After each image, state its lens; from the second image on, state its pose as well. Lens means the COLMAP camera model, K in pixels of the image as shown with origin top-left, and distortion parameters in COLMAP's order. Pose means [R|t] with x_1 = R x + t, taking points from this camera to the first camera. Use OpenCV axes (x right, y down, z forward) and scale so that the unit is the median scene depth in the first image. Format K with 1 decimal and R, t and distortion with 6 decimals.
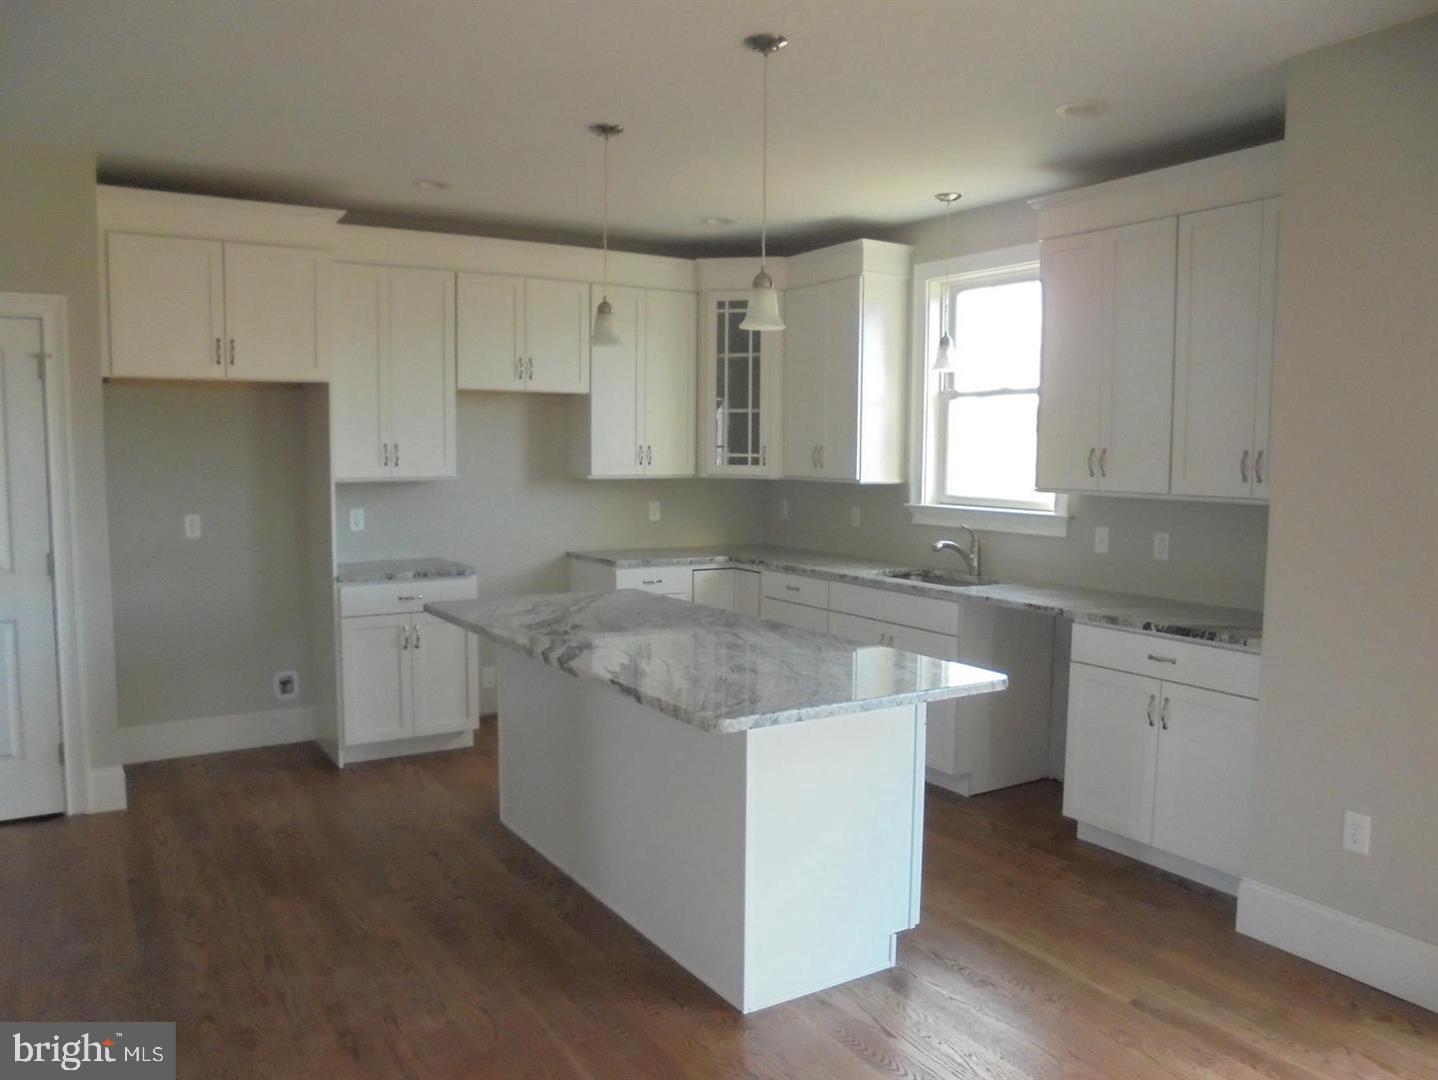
lens RADIAL K [[1084.0, 0, 717.8], [0, 1084.0, 550.2], [0, 0, 1]] dist [-0.136652, 0.116158]
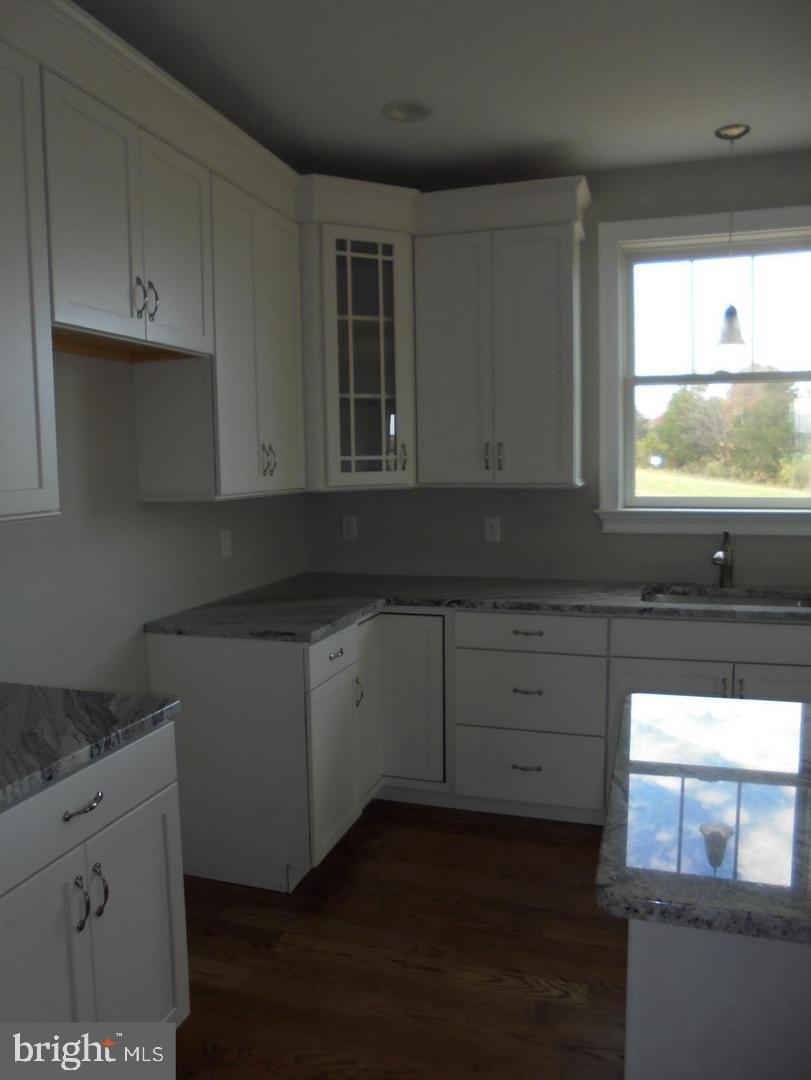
lens RADIAL K [[851.4, 0, 410.0], [0, 851.4, 517.8], [0, 0, 1]] dist [-0.001187, 0.008009]
pose [[0.749207, -0.068566, 0.658777, -0.374597], [0.079243, 0.996762, 0.013623, -0.058413], [-0.657578, 0.041997, 0.752215, 0.609955]]
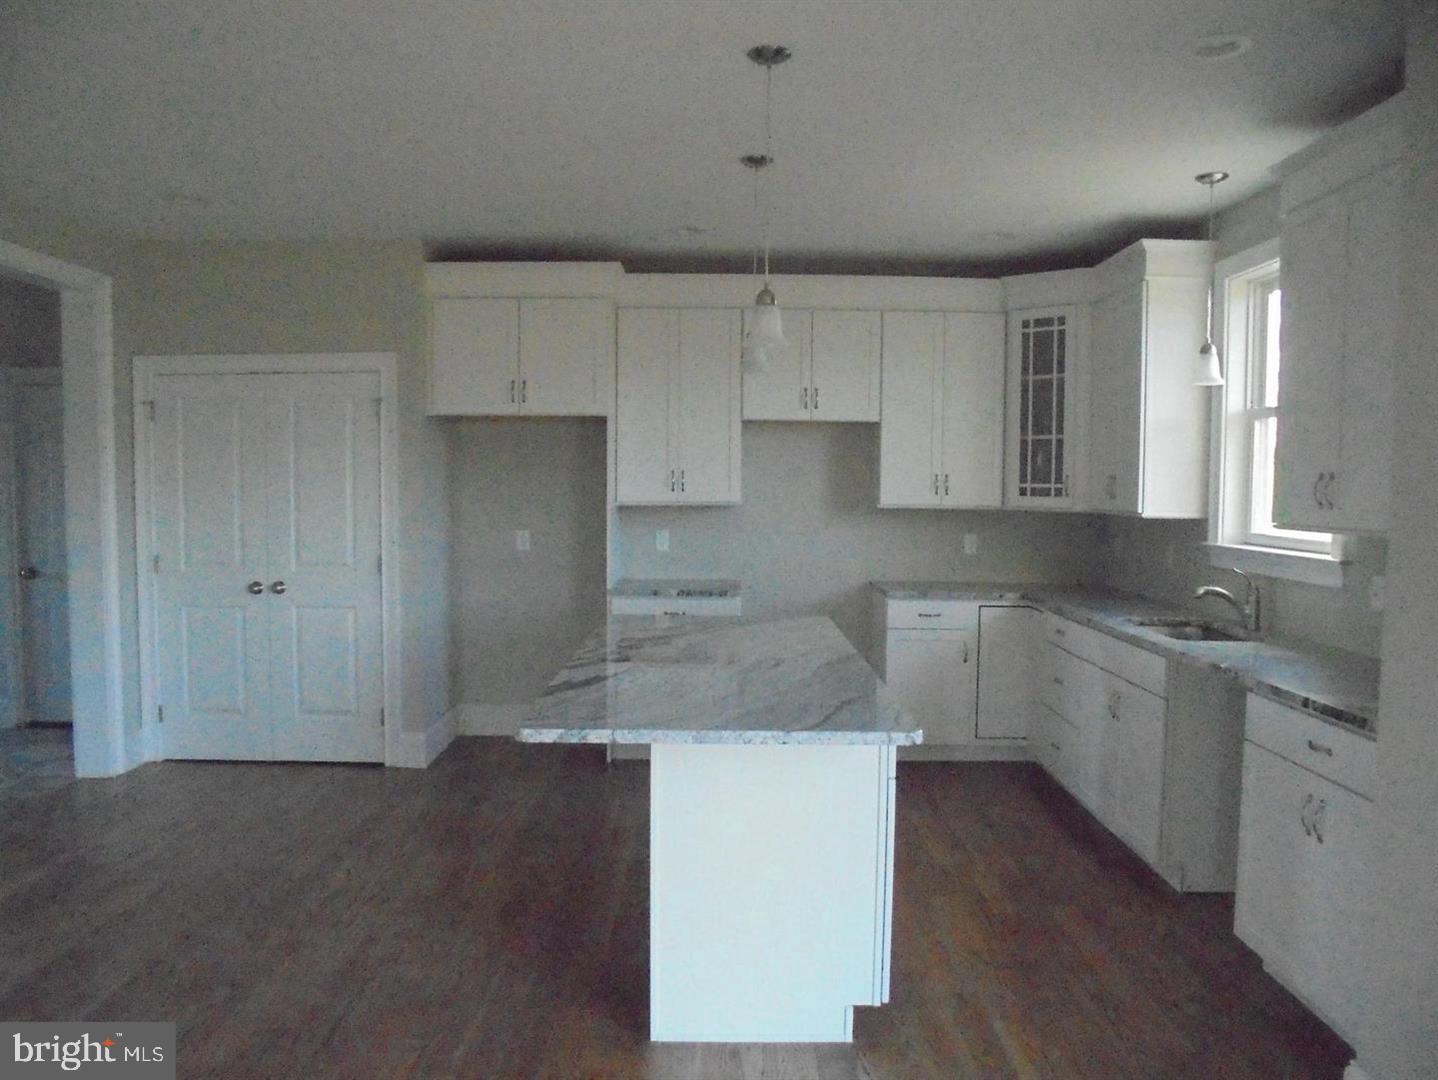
lens RADIAL K [[1084.0, 0, 717.8], [0, 1084.0, 550.2], [0, 0, 1]] dist [-0.136652, 0.116158]
pose [[0.846308, 0.035850, -0.531486, 0.300491], [-0.053584, 0.998401, -0.017978, -0.001632], [0.529992, 0.043694, 0.846876, 0.092300]]
